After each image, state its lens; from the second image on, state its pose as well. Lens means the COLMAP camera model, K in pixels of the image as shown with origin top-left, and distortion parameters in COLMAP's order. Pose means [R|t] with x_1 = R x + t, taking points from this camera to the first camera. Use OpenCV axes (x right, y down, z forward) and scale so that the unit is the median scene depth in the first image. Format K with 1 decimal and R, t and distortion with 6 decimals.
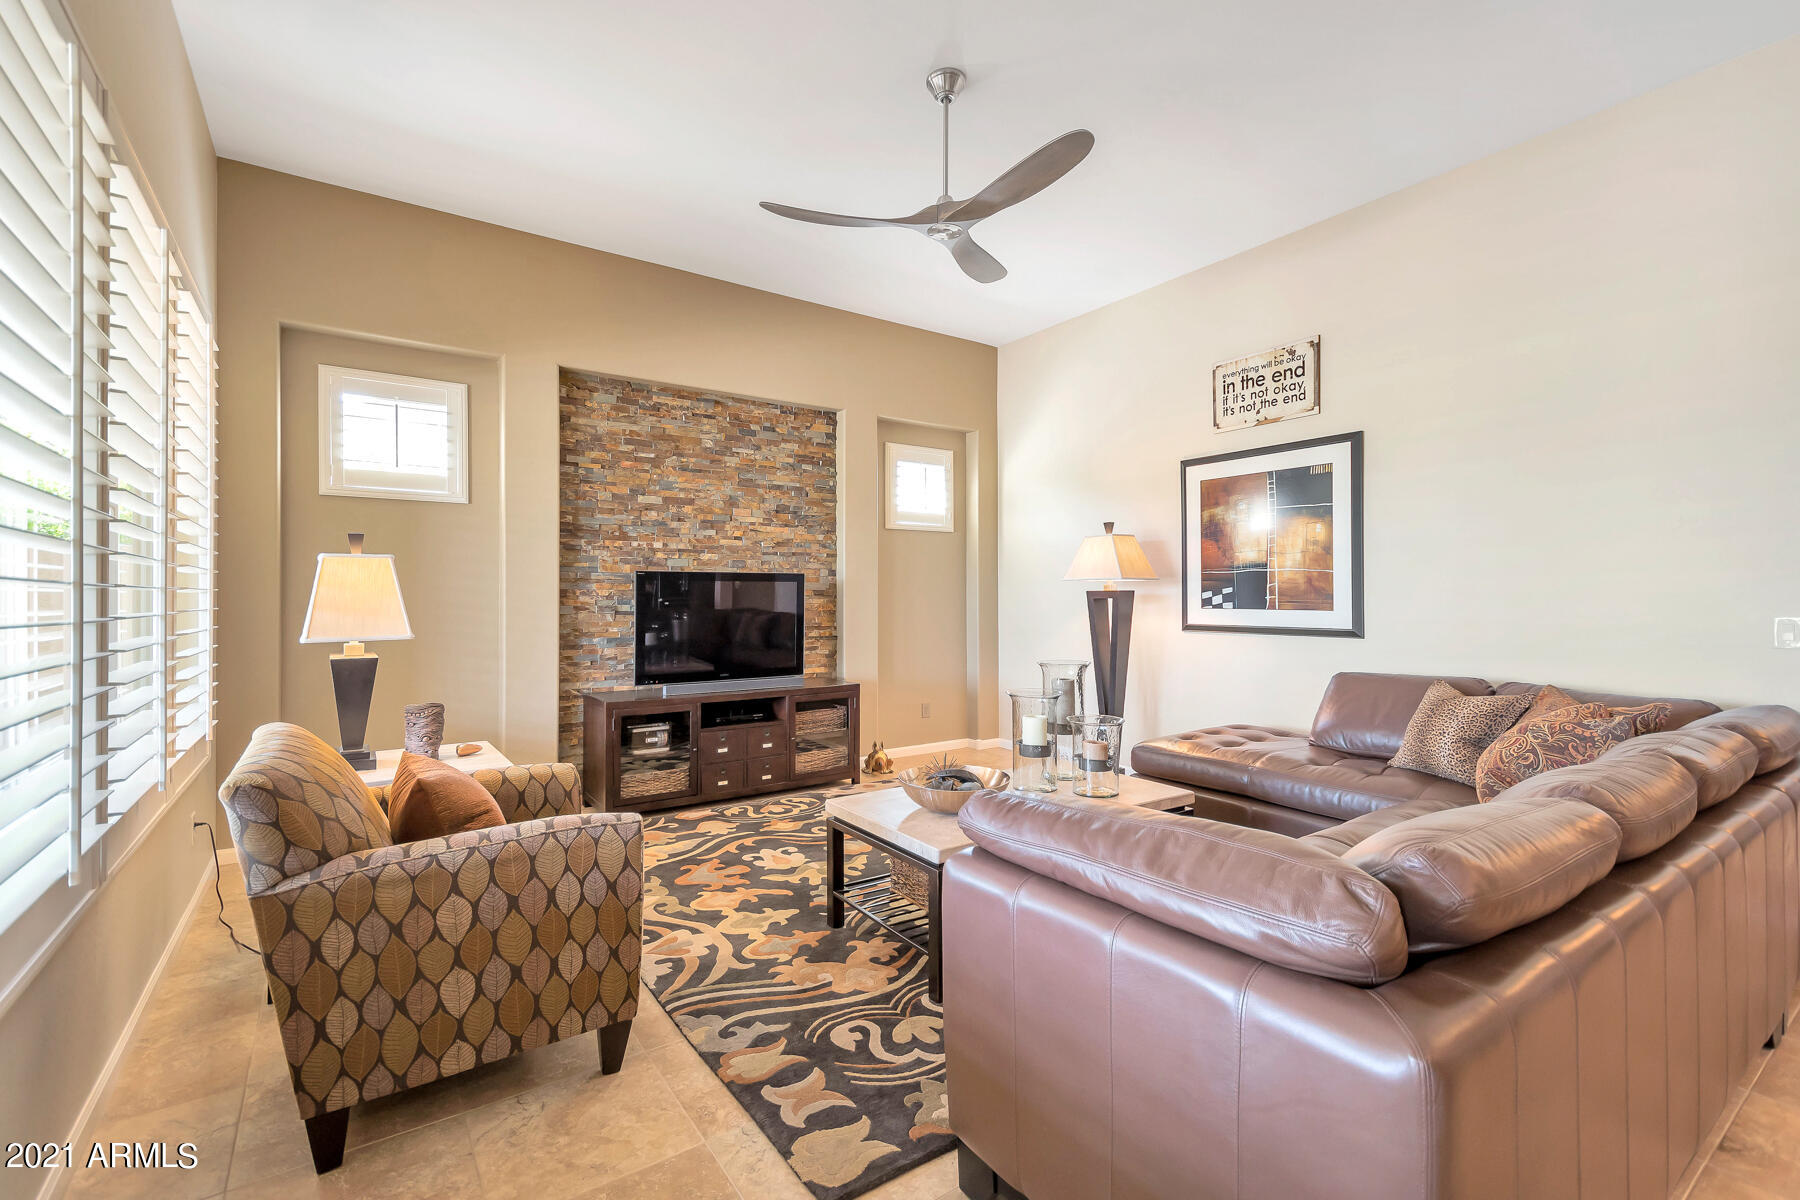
lens RADIAL K [[796.2, 0, 900.5], [0, 796.2, 594.2], [0, 0, 1]] dist [0.018655, -0.005970]
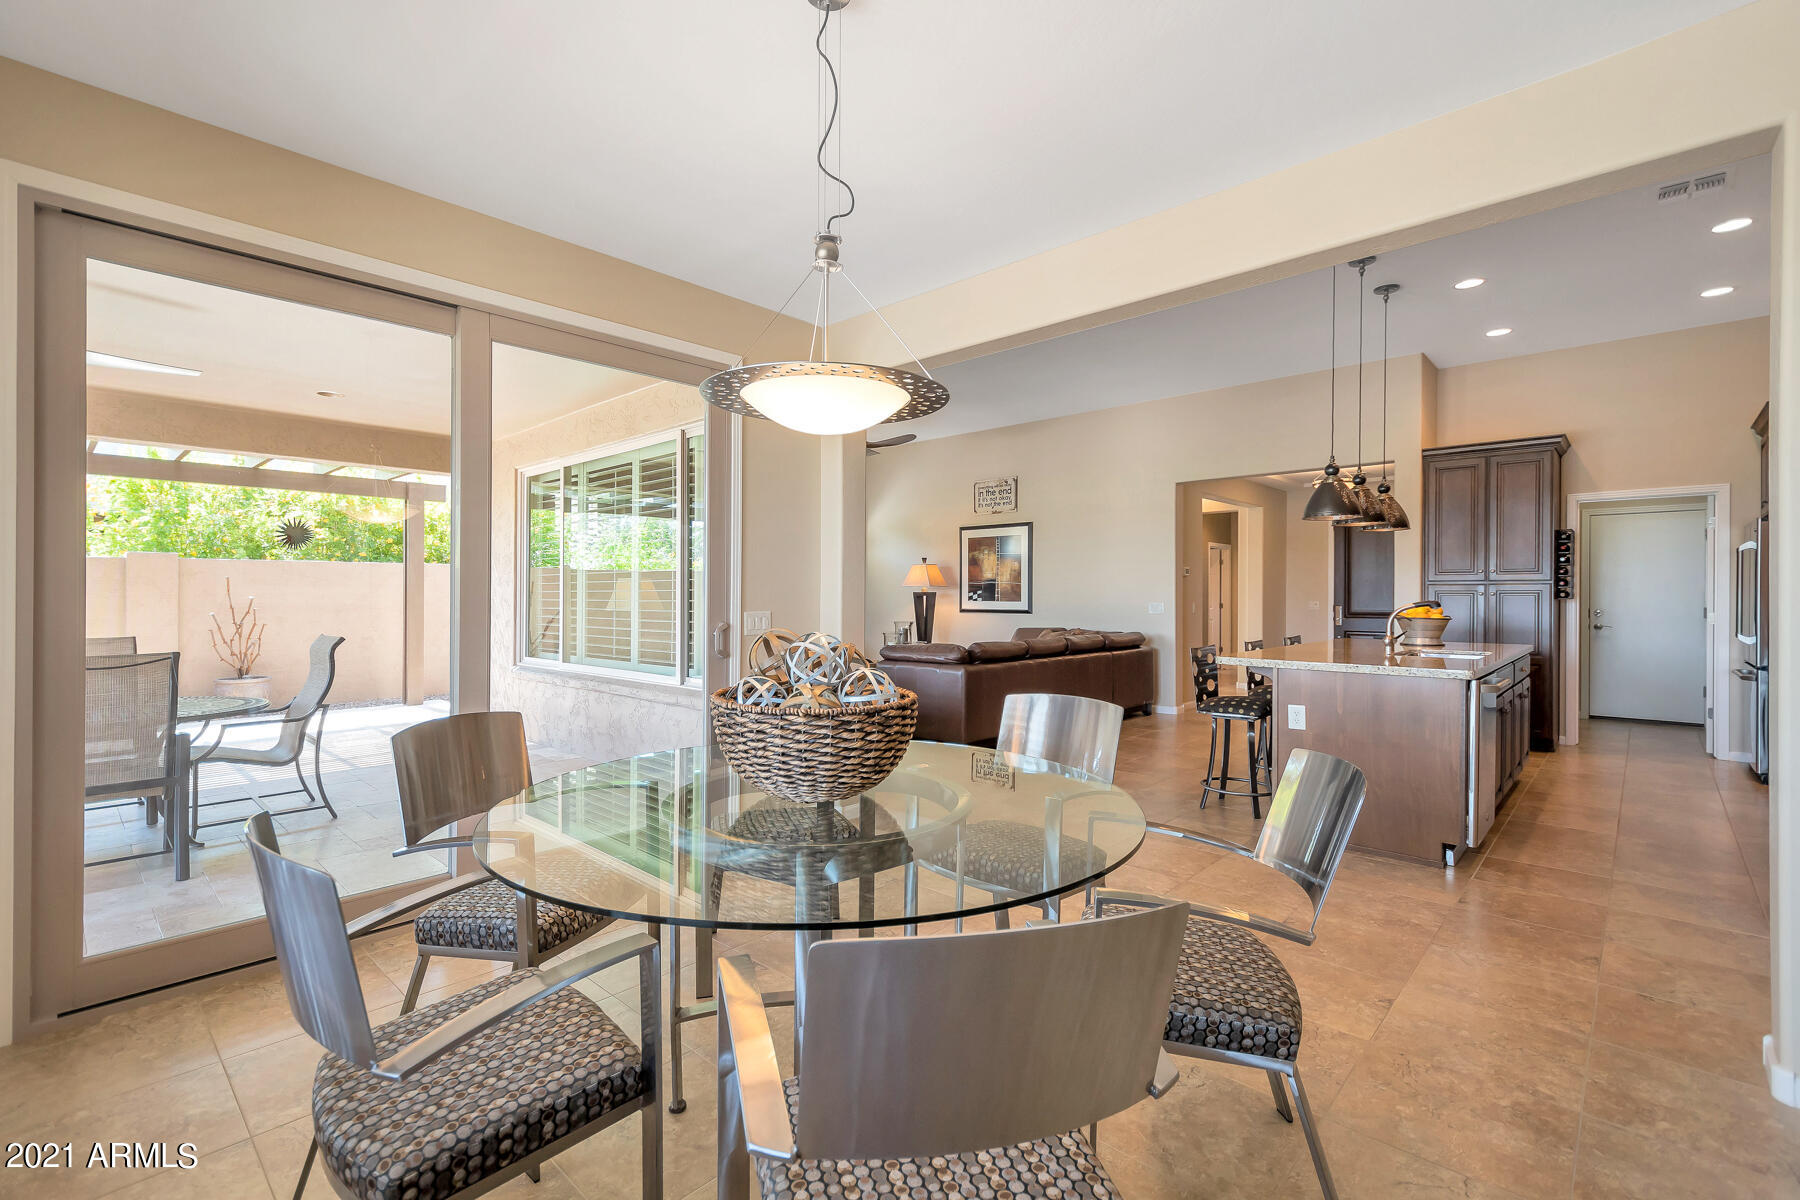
lens RADIAL K [[785.0, 0, 900.0], [0, 785.0, 600.0], [0, 0, 1]] dist [0.012268, -0.004397]
pose [[0.977888, 0.001868, 0.209121, -0.219427], [-0.003449, 0.999968, 0.007197, 0.001735], [-0.209101, -0.007760, 0.977863, -0.958375]]
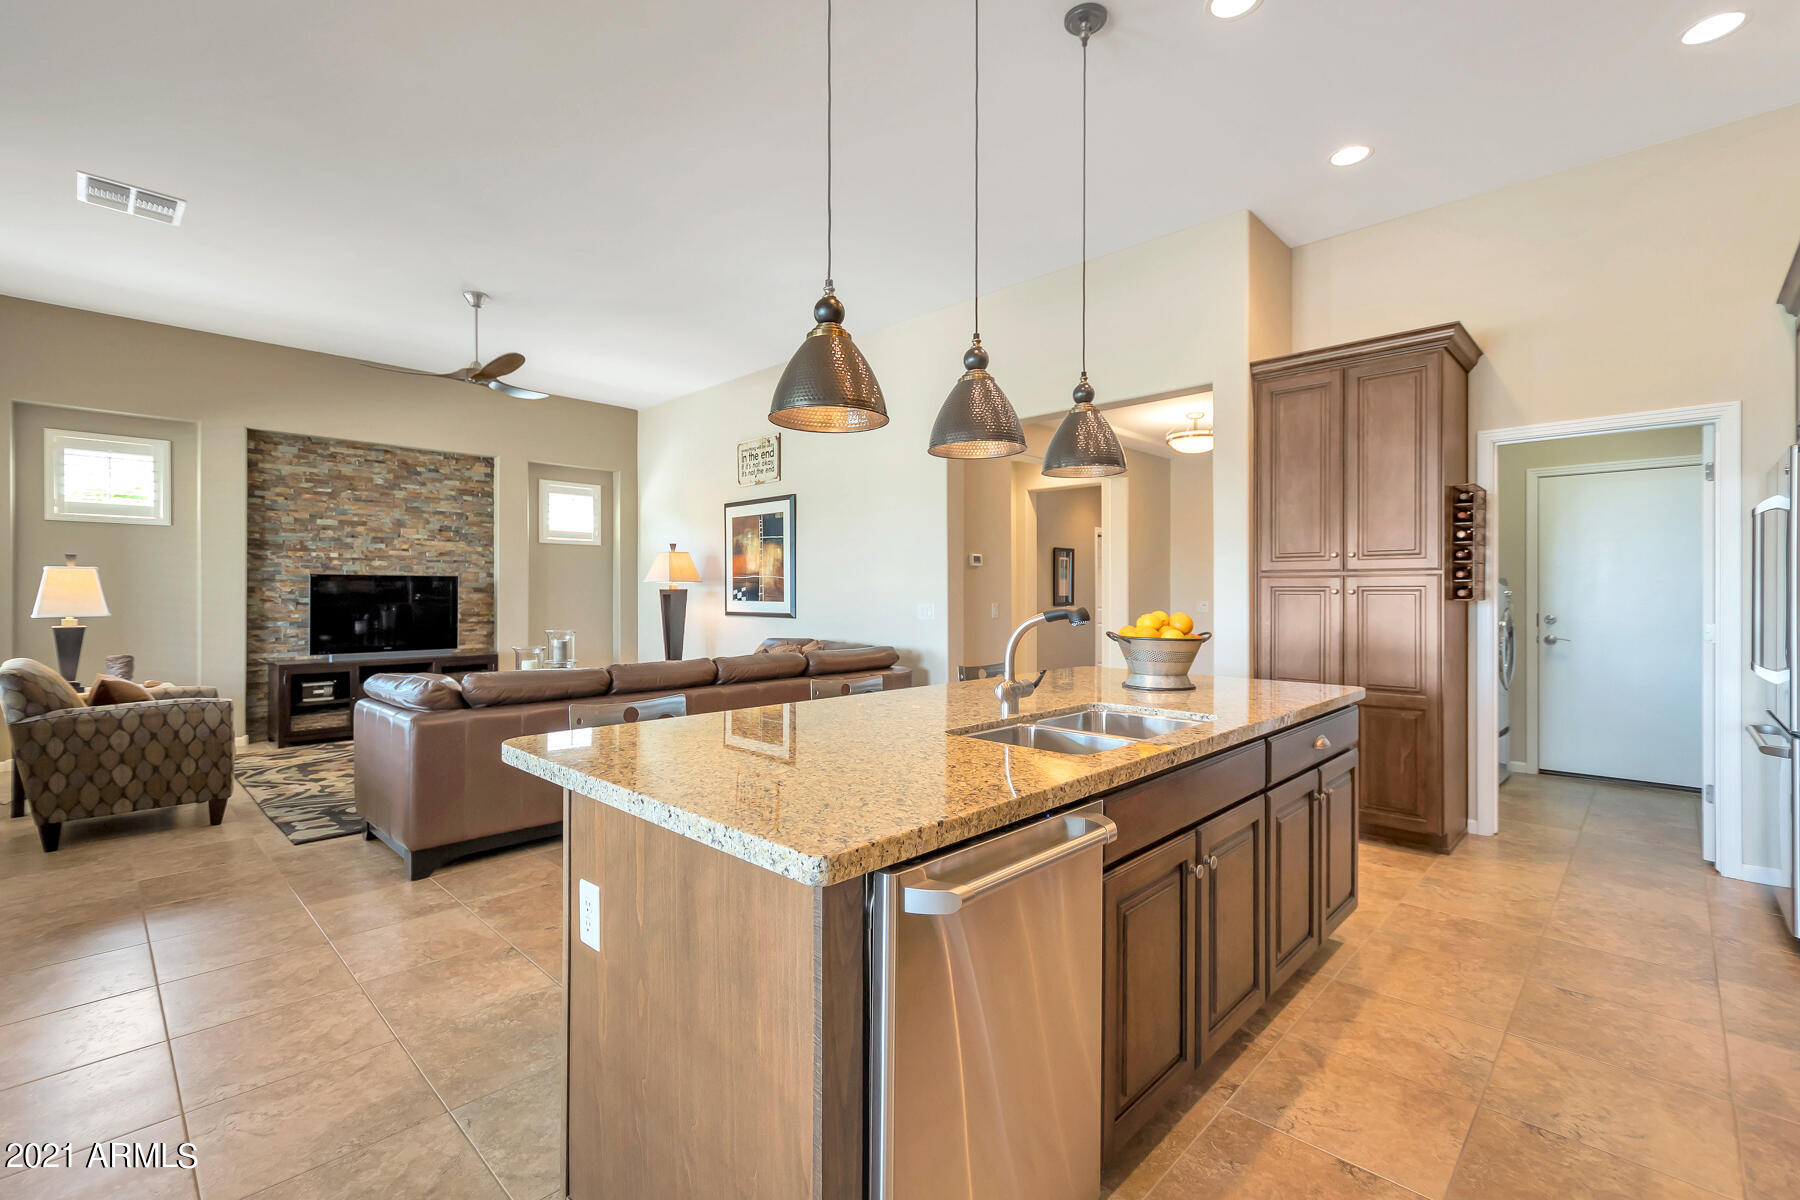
lens RADIAL K [[789.6, 0, 901.3], [0, 789.6, 593.2], [0, 0, 1]] dist [0.002109, -0.000741]
pose [[0.980287, 0.003201, 0.197551, 0.415499], [-0.003570, 0.999992, 0.001512, -0.000609], [-0.197544, -0.002187, 0.980292, -0.574667]]
